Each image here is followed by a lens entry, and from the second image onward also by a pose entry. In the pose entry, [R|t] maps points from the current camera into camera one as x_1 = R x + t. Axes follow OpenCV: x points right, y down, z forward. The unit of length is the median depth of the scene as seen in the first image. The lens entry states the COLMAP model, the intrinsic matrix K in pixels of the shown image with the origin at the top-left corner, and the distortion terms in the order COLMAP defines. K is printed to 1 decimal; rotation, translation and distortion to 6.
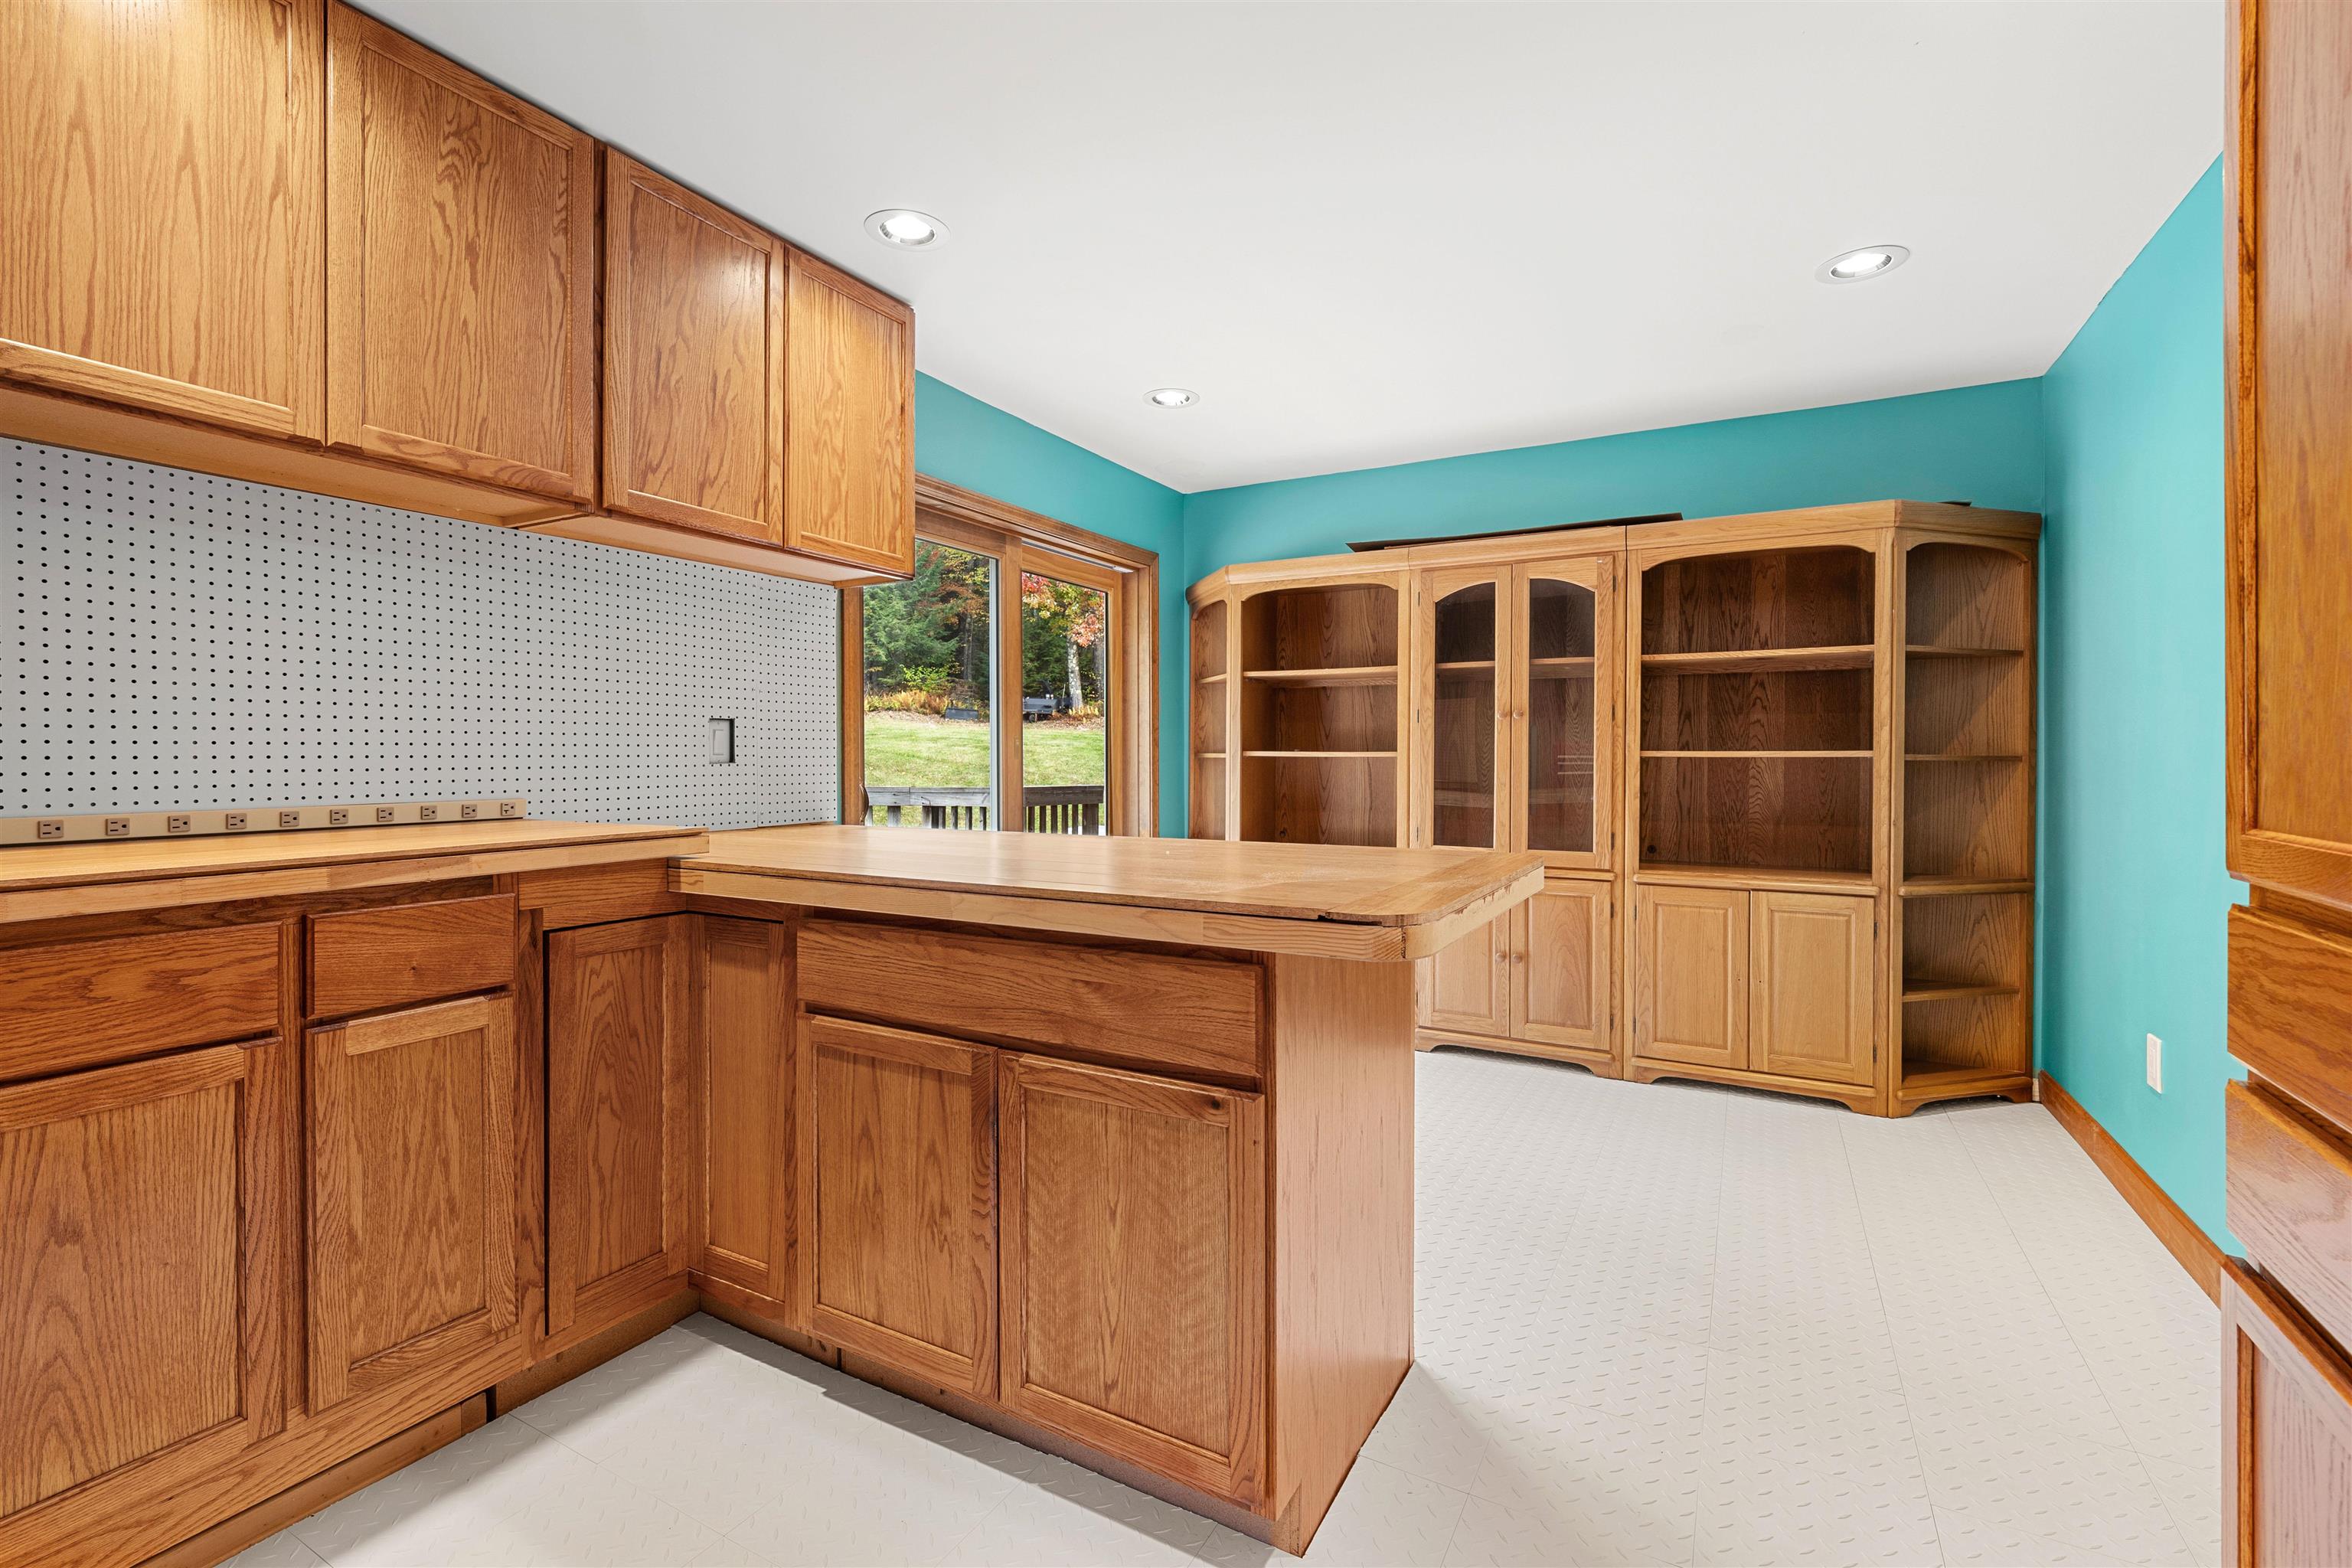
lens RADIAL K [[1064.7, 0, 1169.3], [0, 1064.7, 771.8], [0, 0, 1]] dist [0.000656, 0.000077]
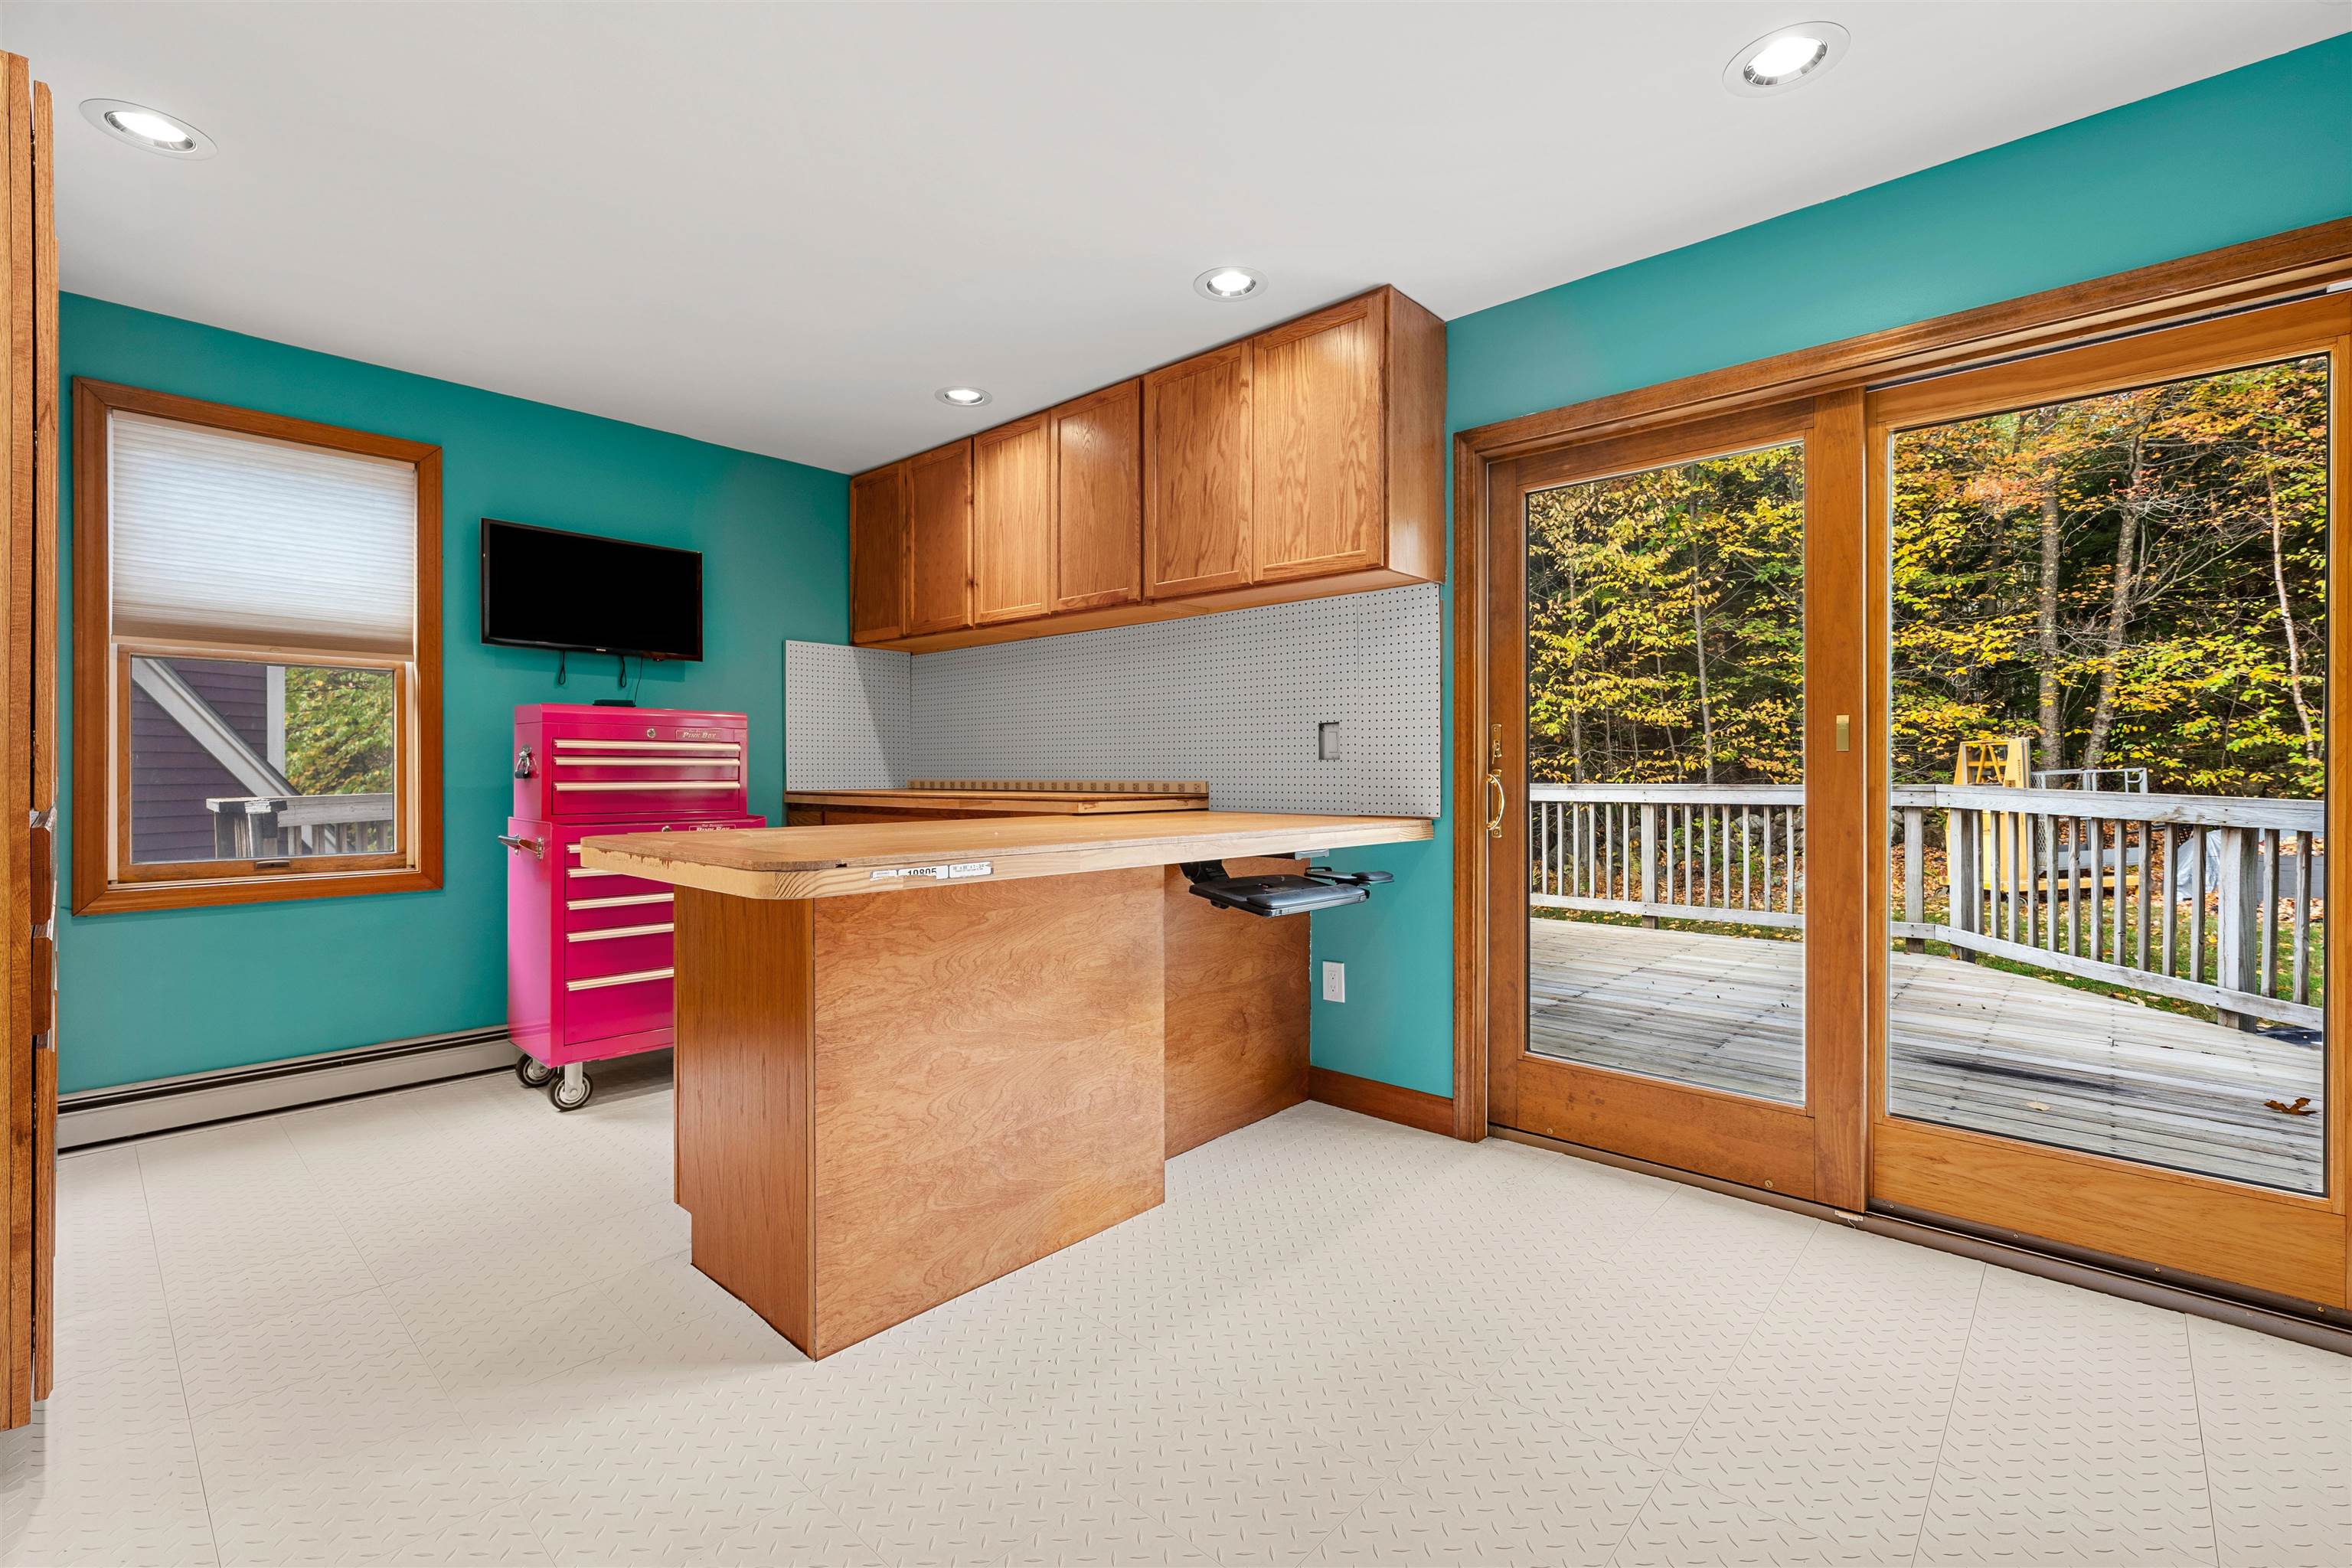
lens RADIAL K [[1024.9, 0, 1174.3], [0, 1024.9, 774.2], [0, 0, 1]] dist [0.000869, -0.000748]
pose [[-0.226075, 0.002363, -0.974107, 0.769903], [-0.010154, 0.999937, 0.004782, 0.004839], [0.974057, 0.010973, -0.226037, 1.114179]]
